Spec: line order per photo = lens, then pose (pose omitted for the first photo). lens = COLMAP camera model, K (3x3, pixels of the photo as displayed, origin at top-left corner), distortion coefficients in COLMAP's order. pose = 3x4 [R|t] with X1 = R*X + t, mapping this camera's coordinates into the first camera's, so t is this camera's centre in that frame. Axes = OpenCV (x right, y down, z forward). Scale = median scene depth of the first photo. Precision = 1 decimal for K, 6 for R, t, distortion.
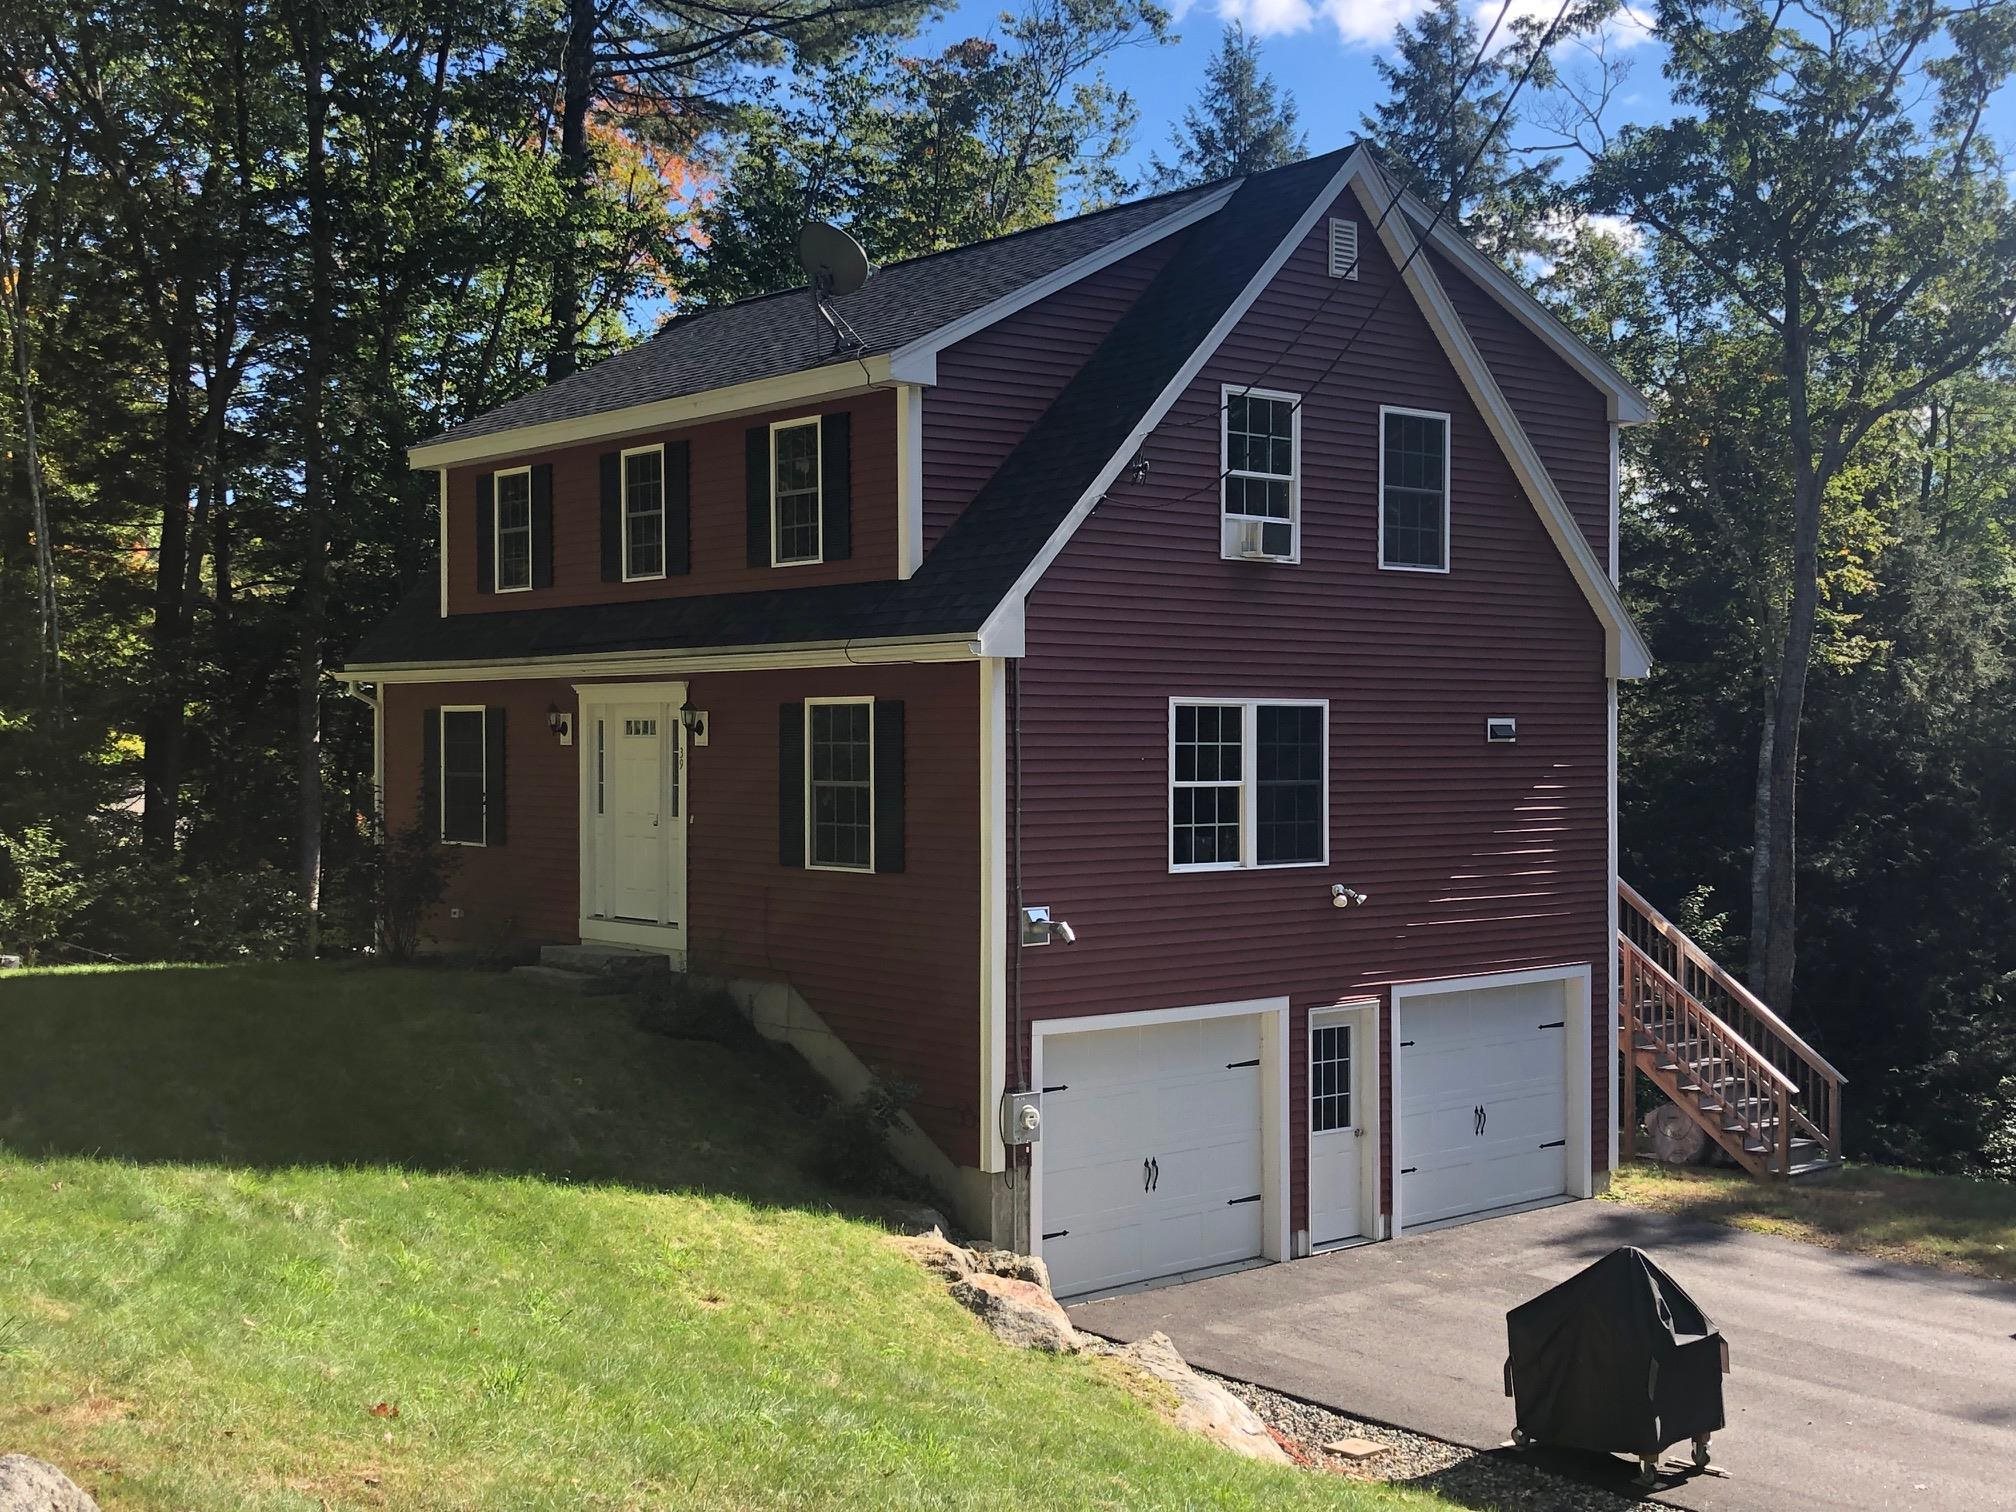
lens RADIAL K [[2378.3, 0, 1015.4], [0, 2378.3, 778.8], [0, 0, 1]] dist [0.113578, -0.349116]
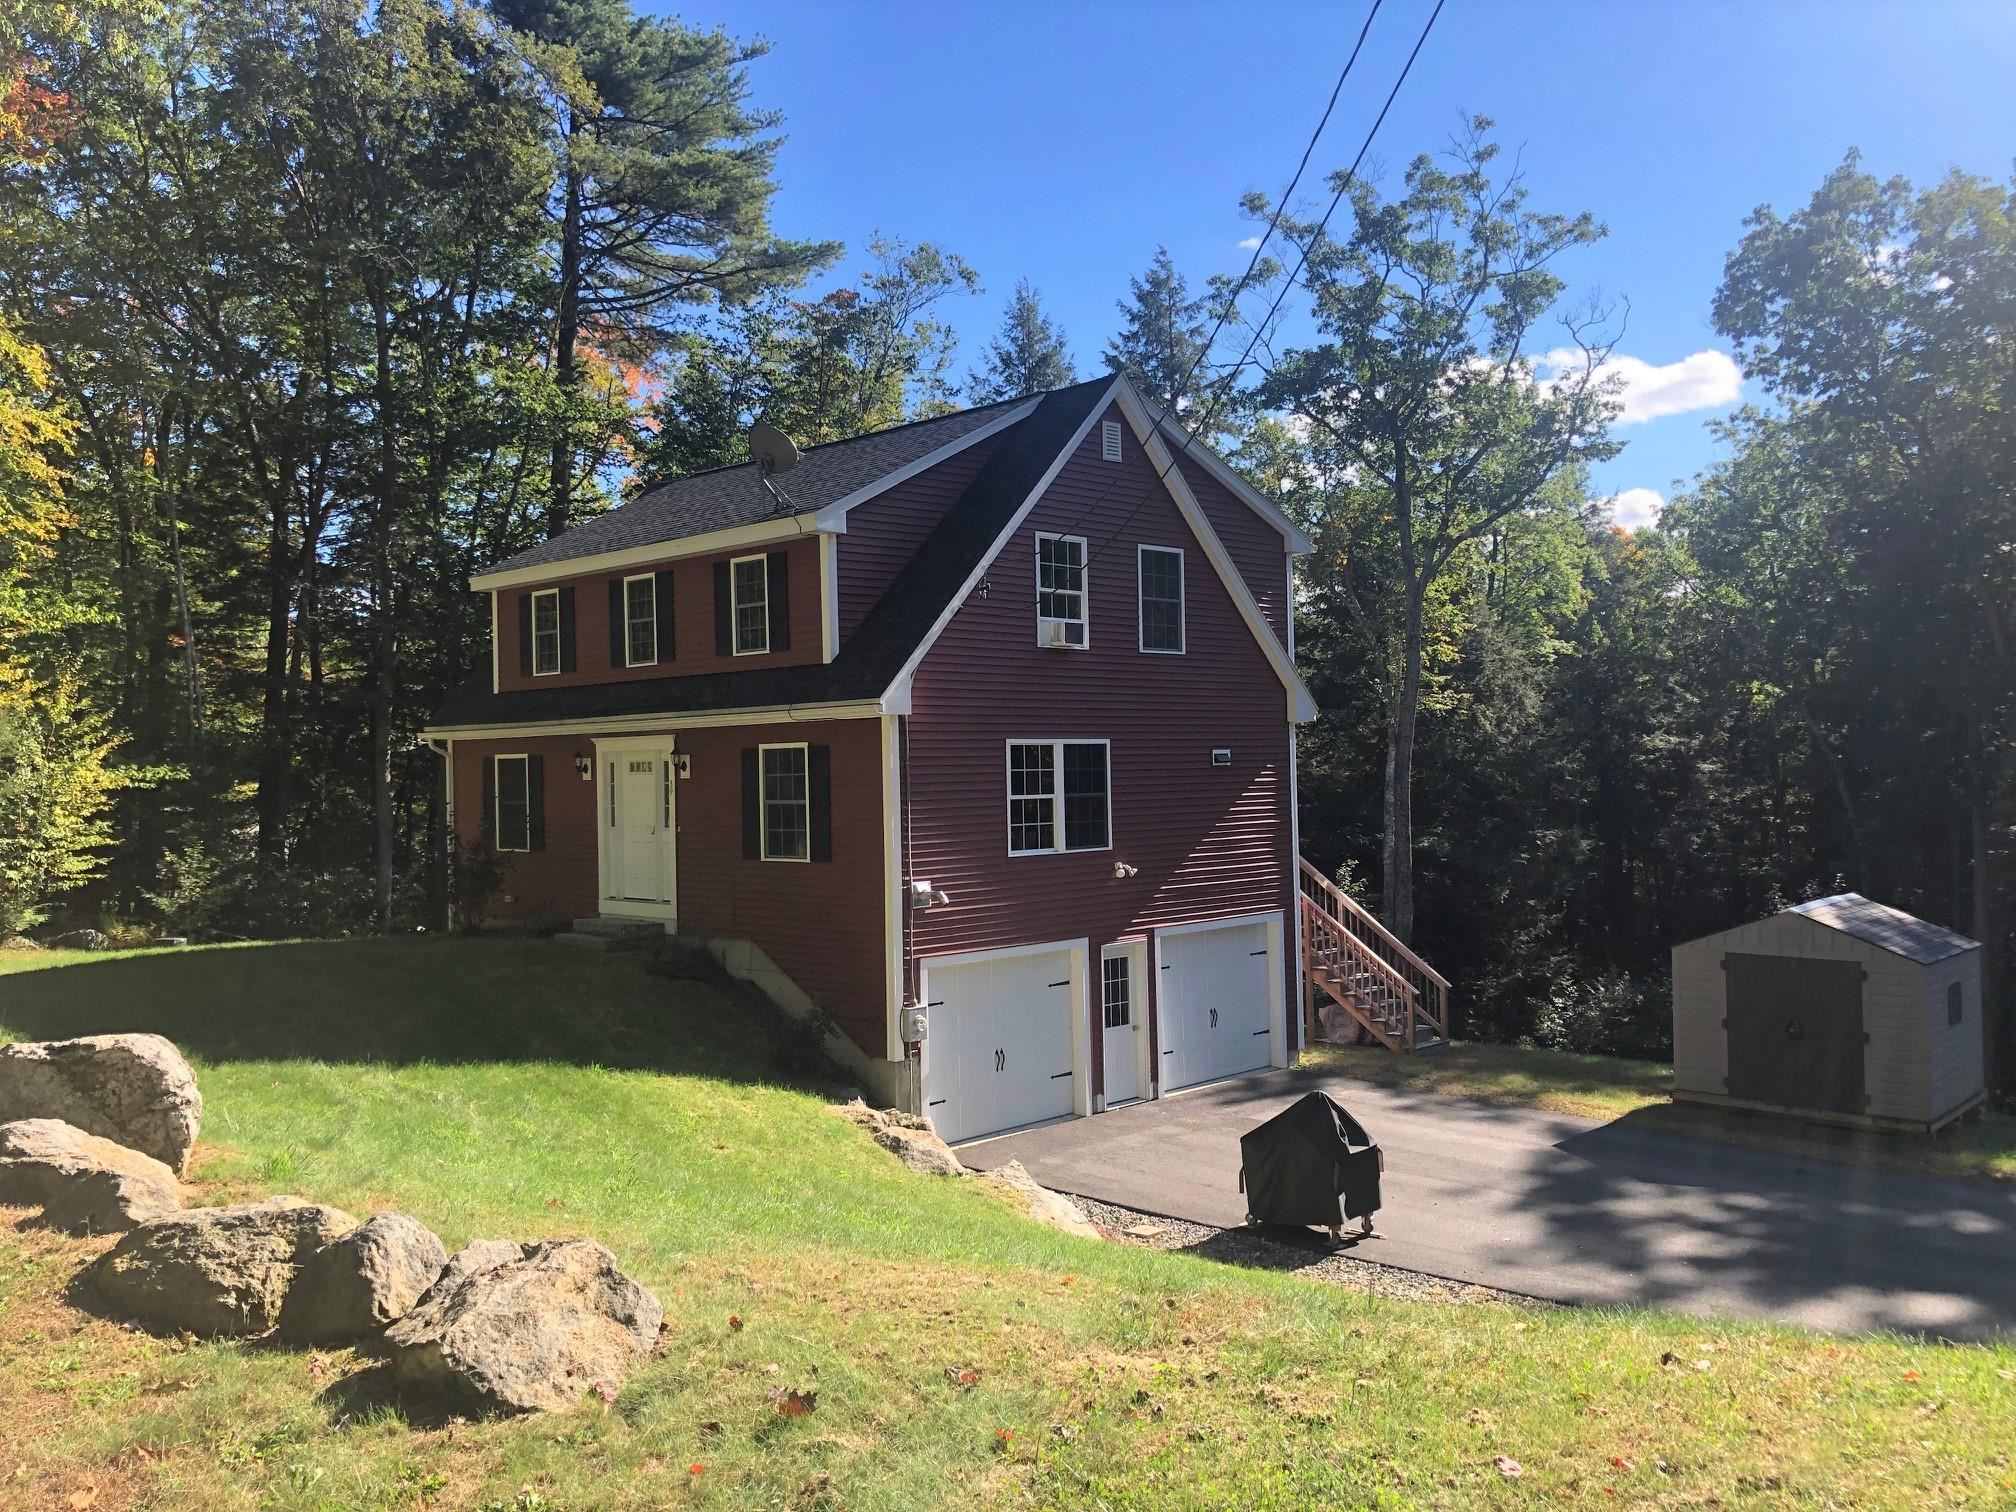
lens RADIAL K [[1693.6, 0, 1008.0], [0, 1693.6, 756.0], [0, 0, 1]] dist [0.076758, -0.001210]
pose [[0.996269, -0.019446, 0.084080, -0.020448], [0.021535, 0.999480, -0.024019, 0.001477], [-0.083569, 0.025740, 0.996170, -0.053399]]
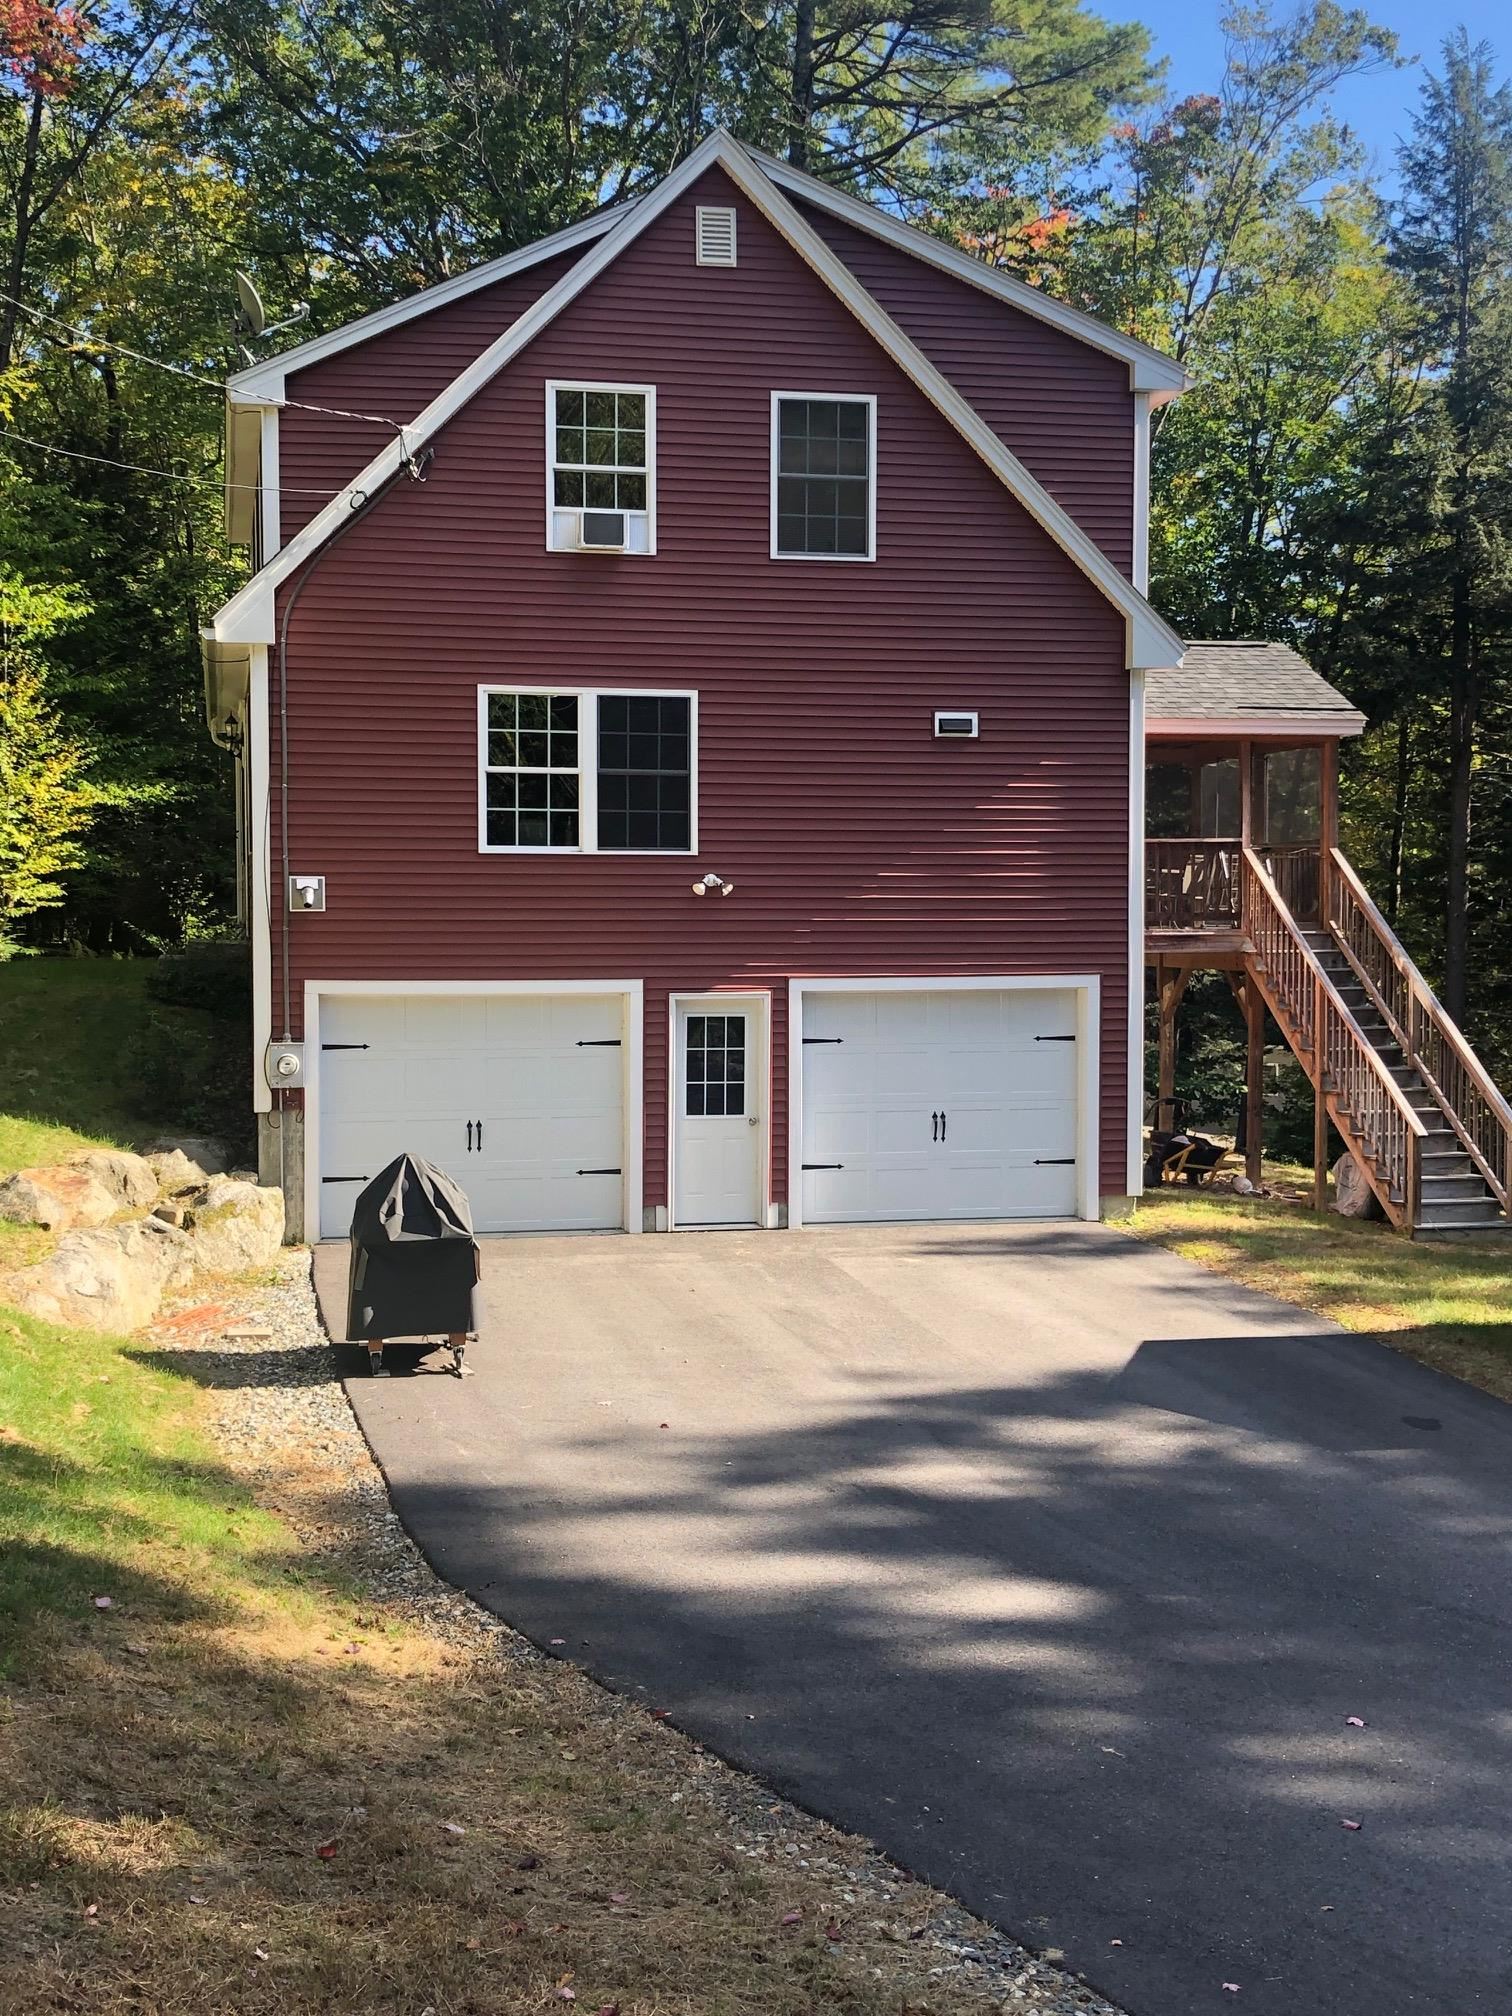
lens RADIAL K [[2378.3, 0, 758.1], [0, 2378.3, 1045.7], [0, 0, 1]] dist [0.113578, -0.349116]
pose [[0.877643, 0.027829, -0.478506, 0.586996], [-0.008223, 0.999040, 0.043020, 0.067480], [0.479244, -0.033821, 0.877030, 0.106805]]
